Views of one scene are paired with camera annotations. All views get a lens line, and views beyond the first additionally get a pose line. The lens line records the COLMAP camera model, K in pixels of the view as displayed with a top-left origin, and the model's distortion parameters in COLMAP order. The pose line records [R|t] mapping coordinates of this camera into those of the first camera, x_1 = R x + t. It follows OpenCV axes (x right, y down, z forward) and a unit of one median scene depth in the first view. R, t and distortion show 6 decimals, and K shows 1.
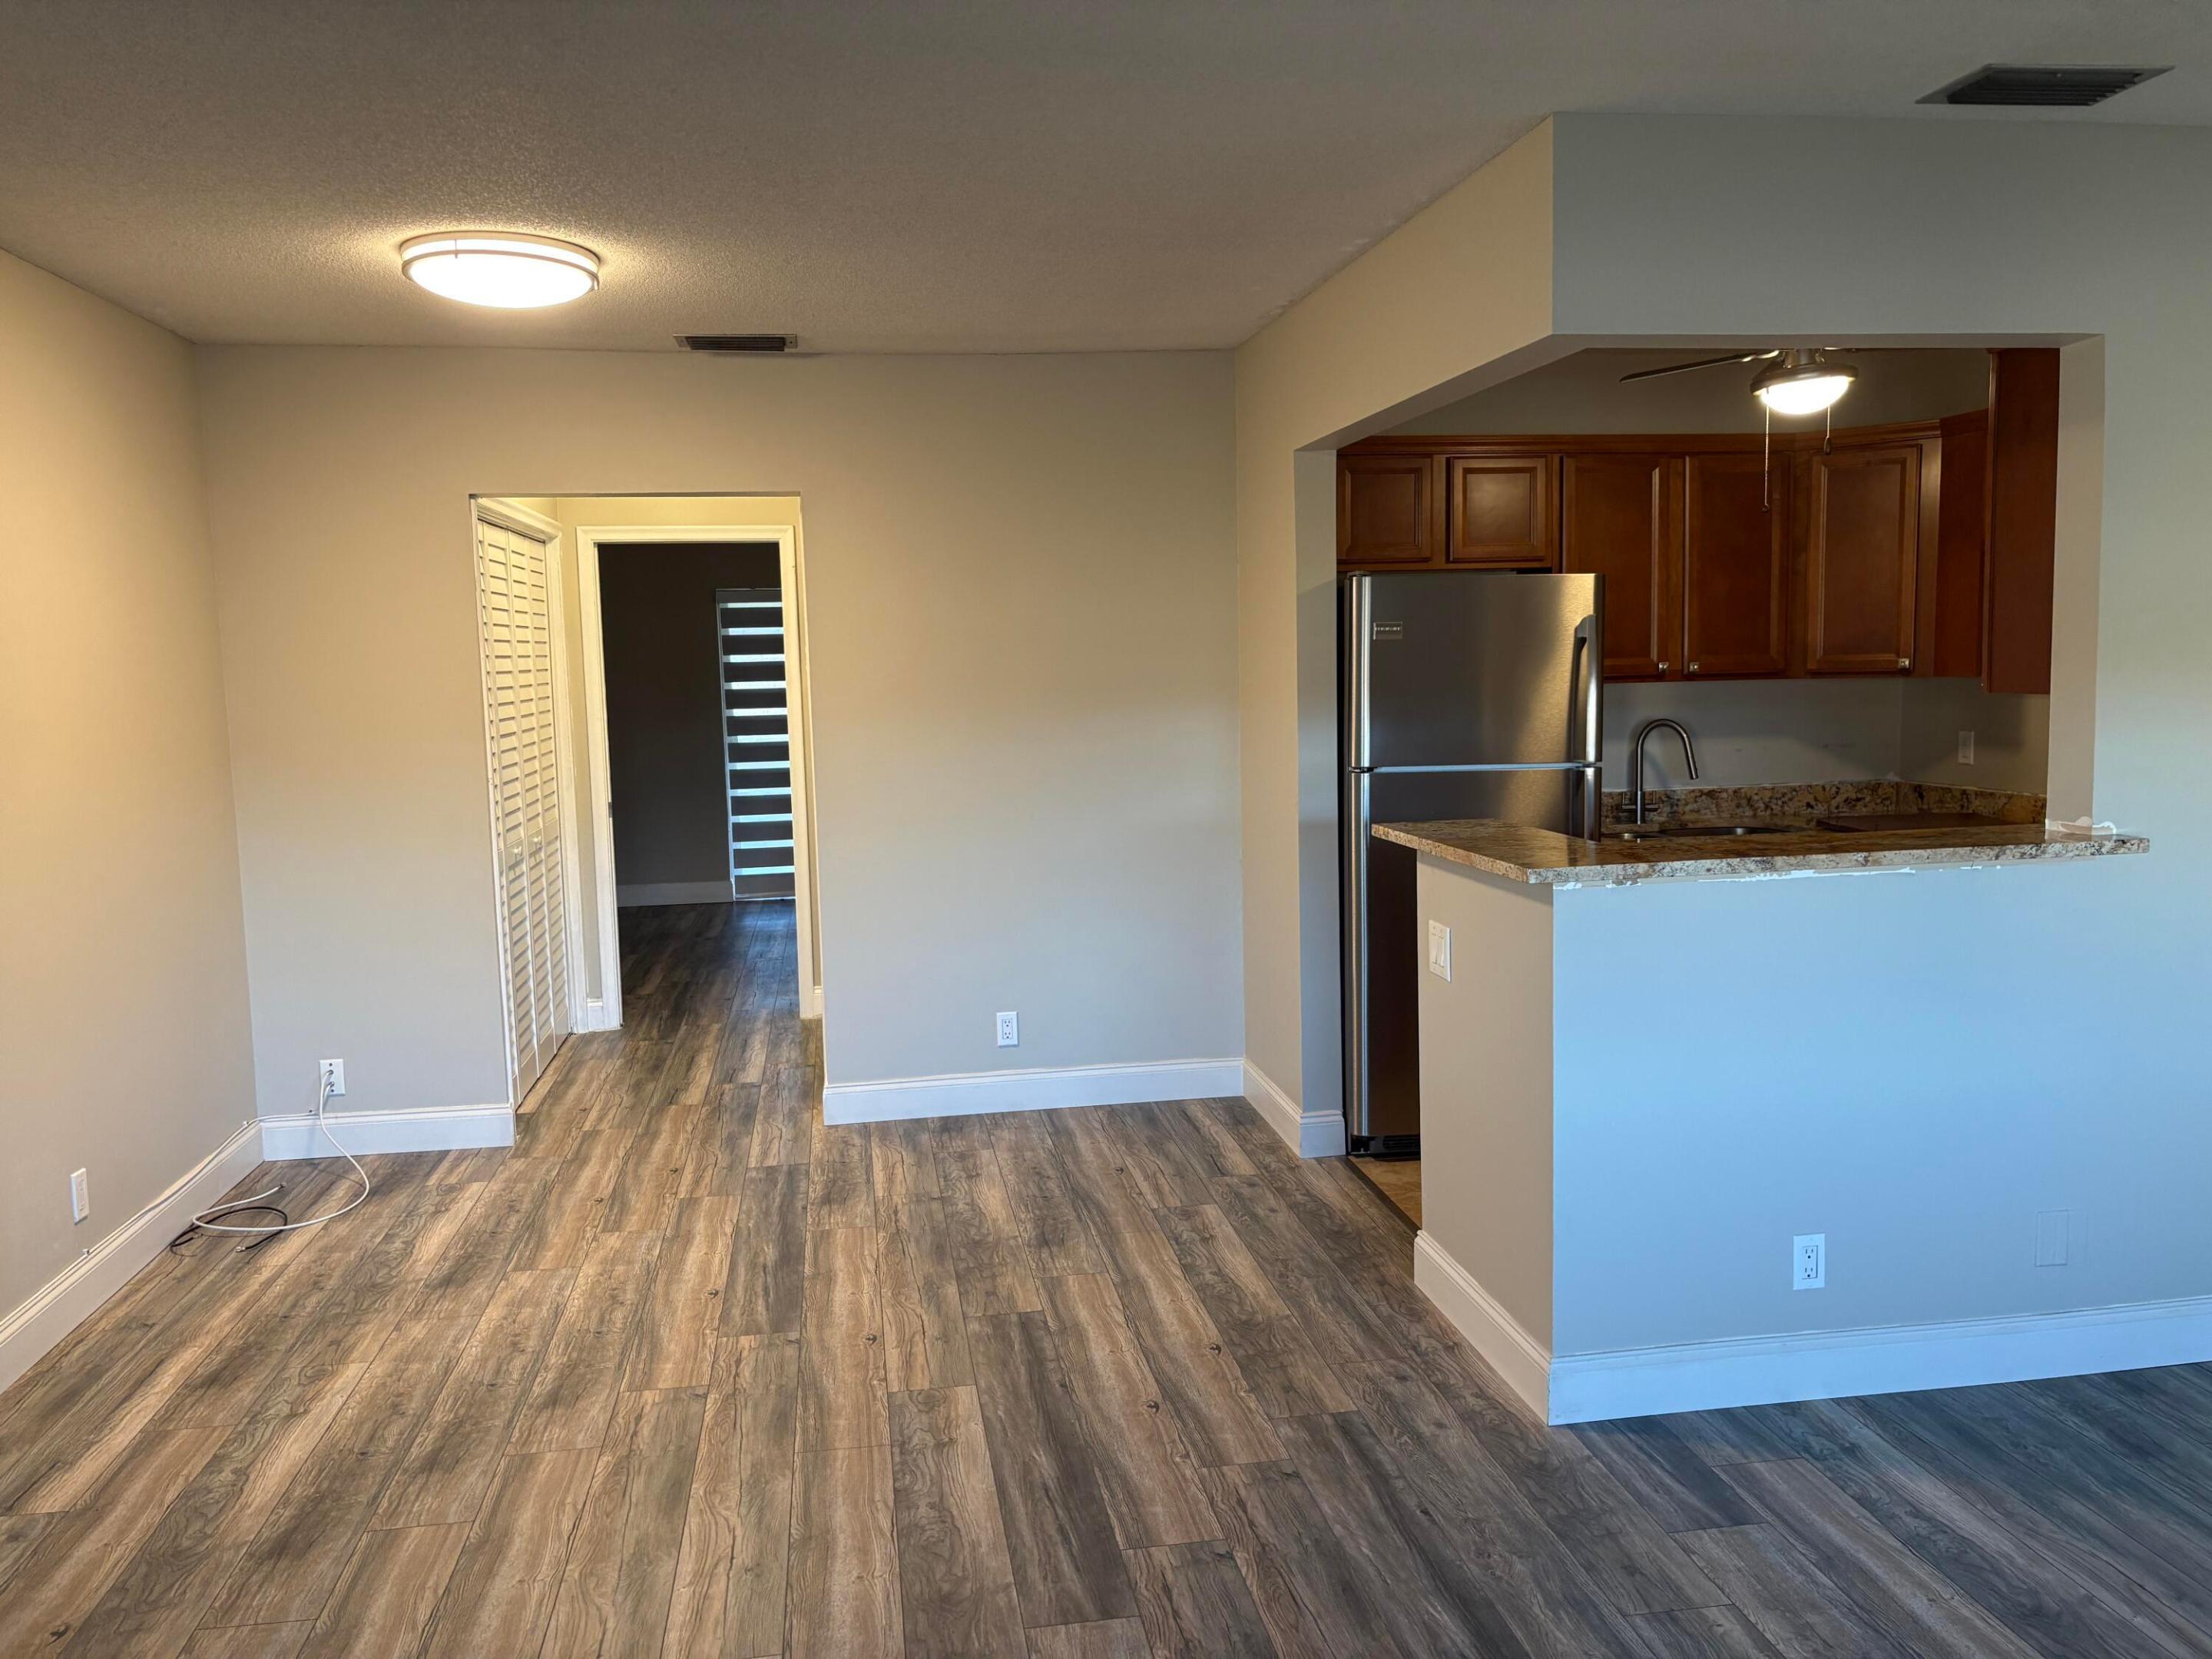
lens RADIAL K [[1668.8, 0, 1099.7], [0, 1668.8, 827.5], [0, 0, 1]] dist [0.009184, 0.008783]
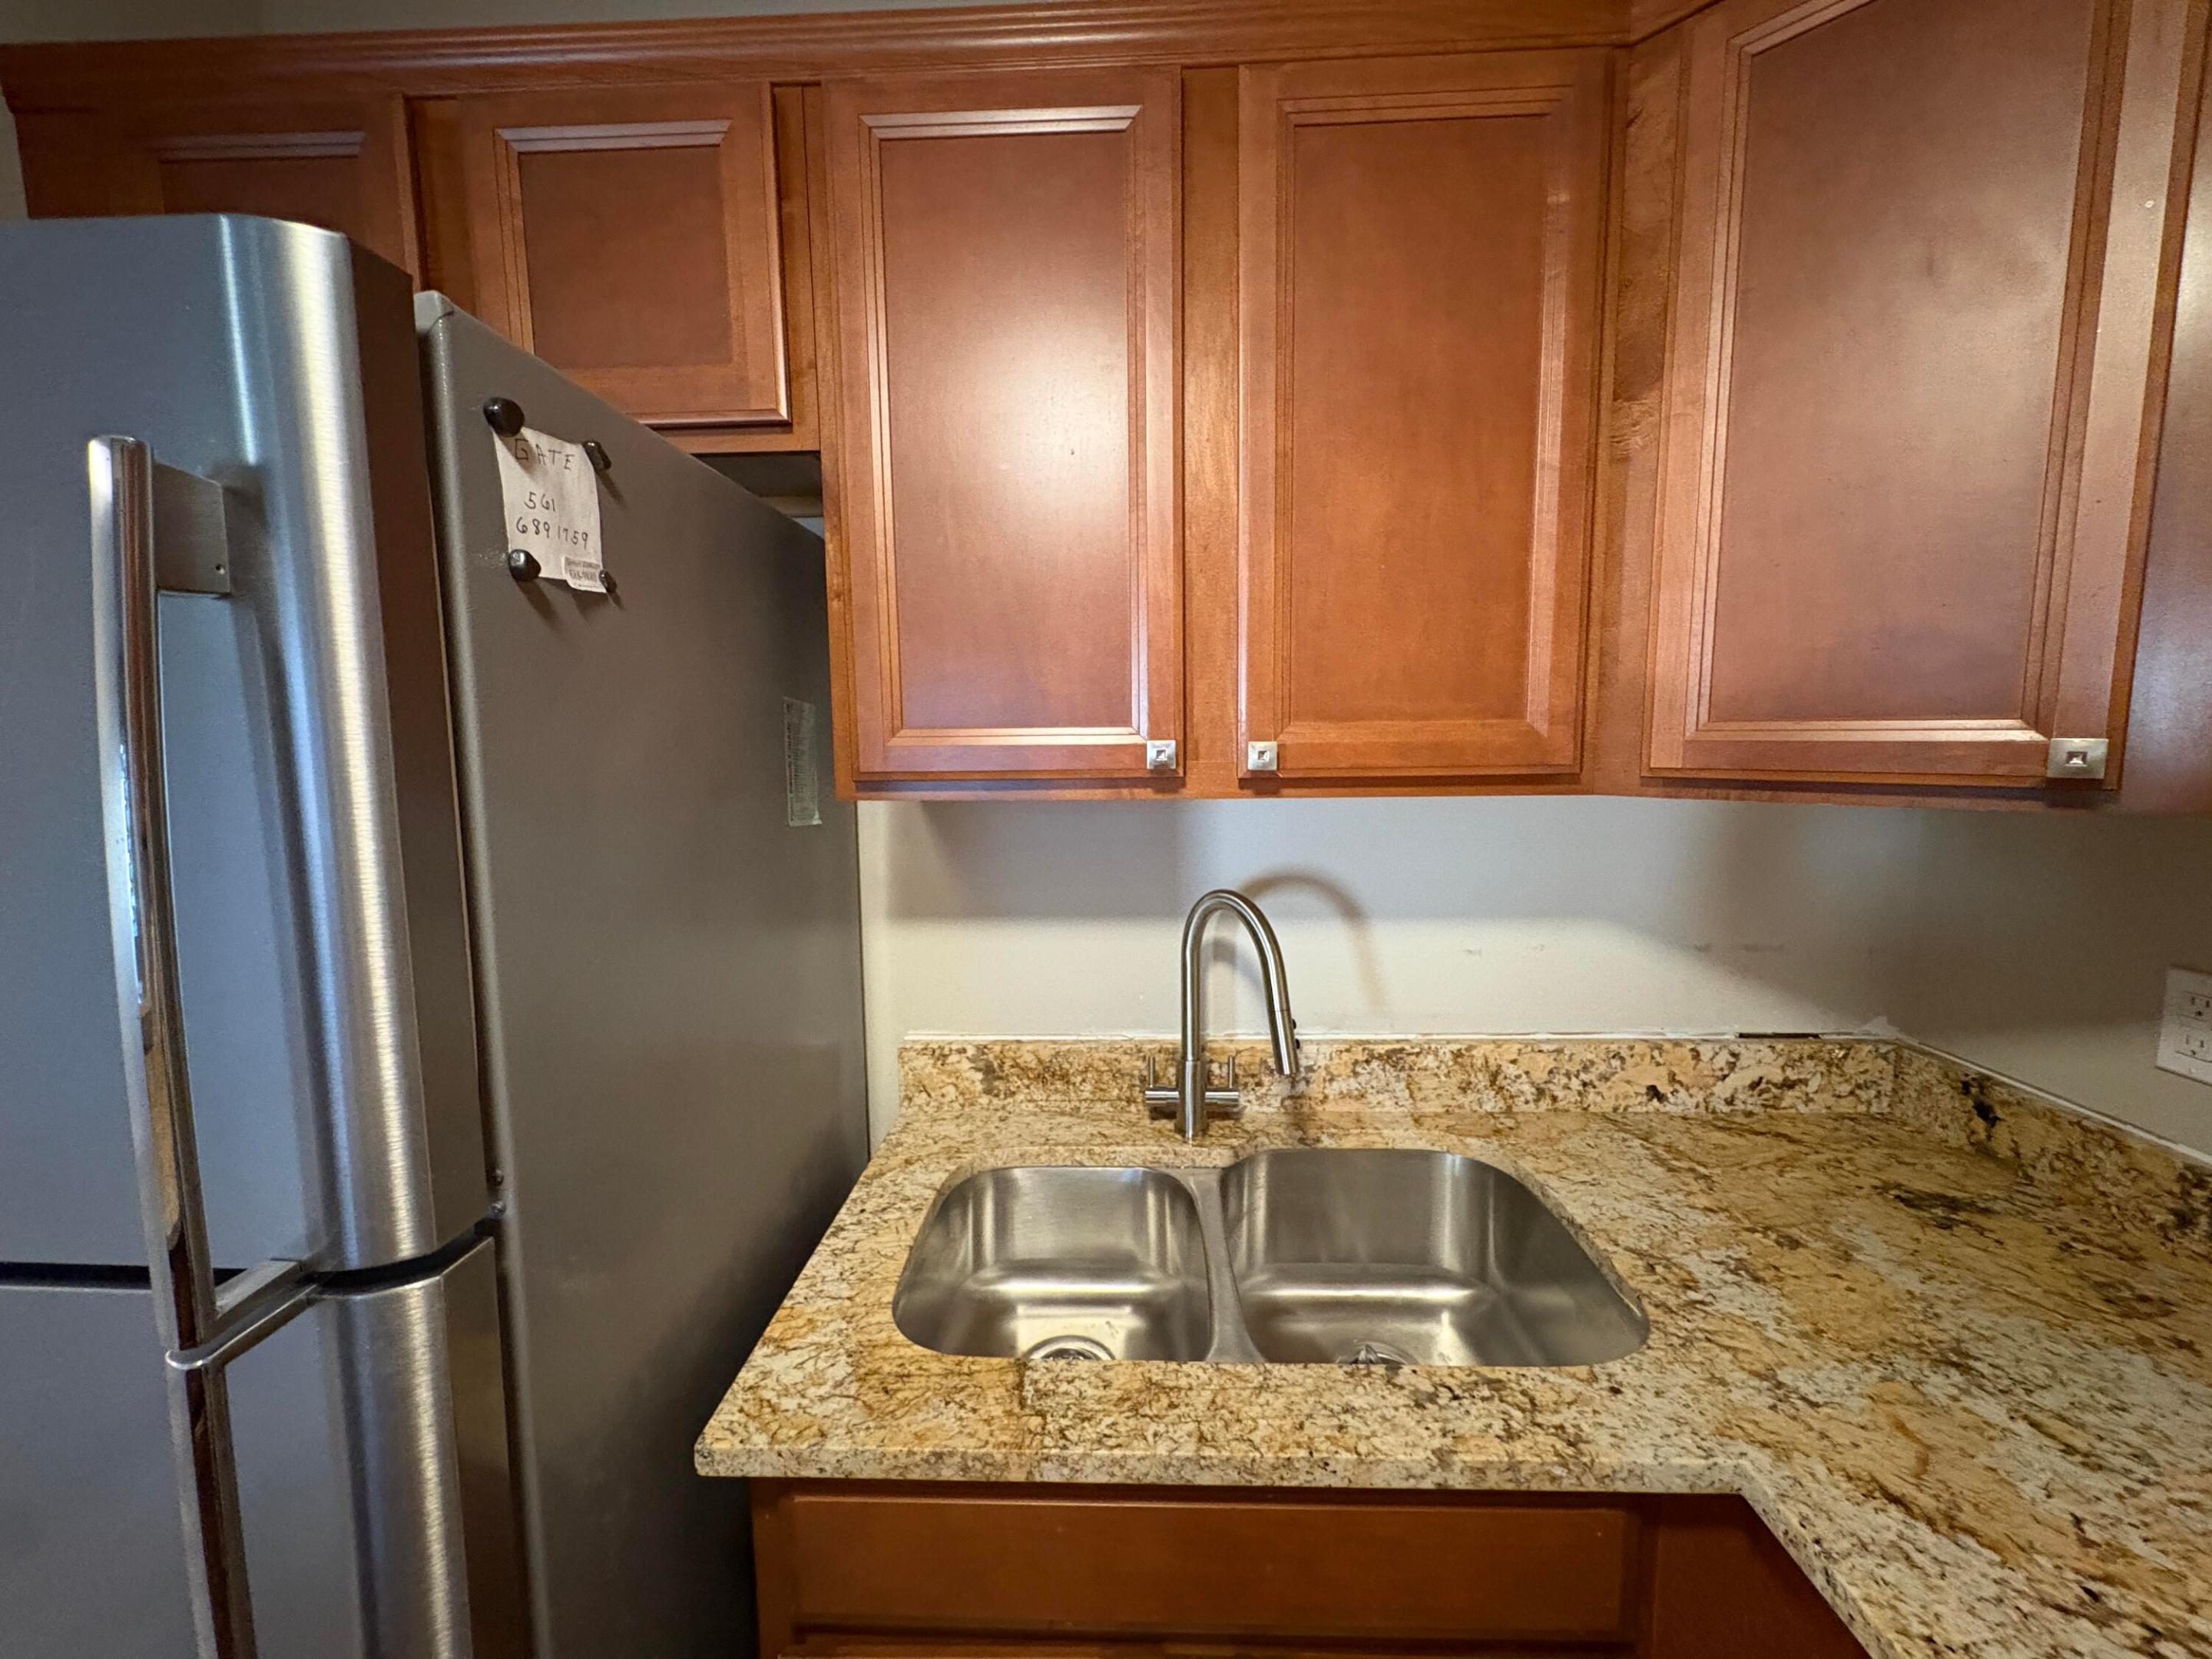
lens RADIAL K [[883.4, 0, 1093.0], [0, 883.4, 825.4], [0, 0, 1]] dist [0.000883, -0.000067]
pose [[0.981739, 0.030178, -0.187826, 0.472193], [-0.029197, 0.999542, 0.007986, -0.109944], [0.187981, -0.002356, 0.982170, 1.096310]]
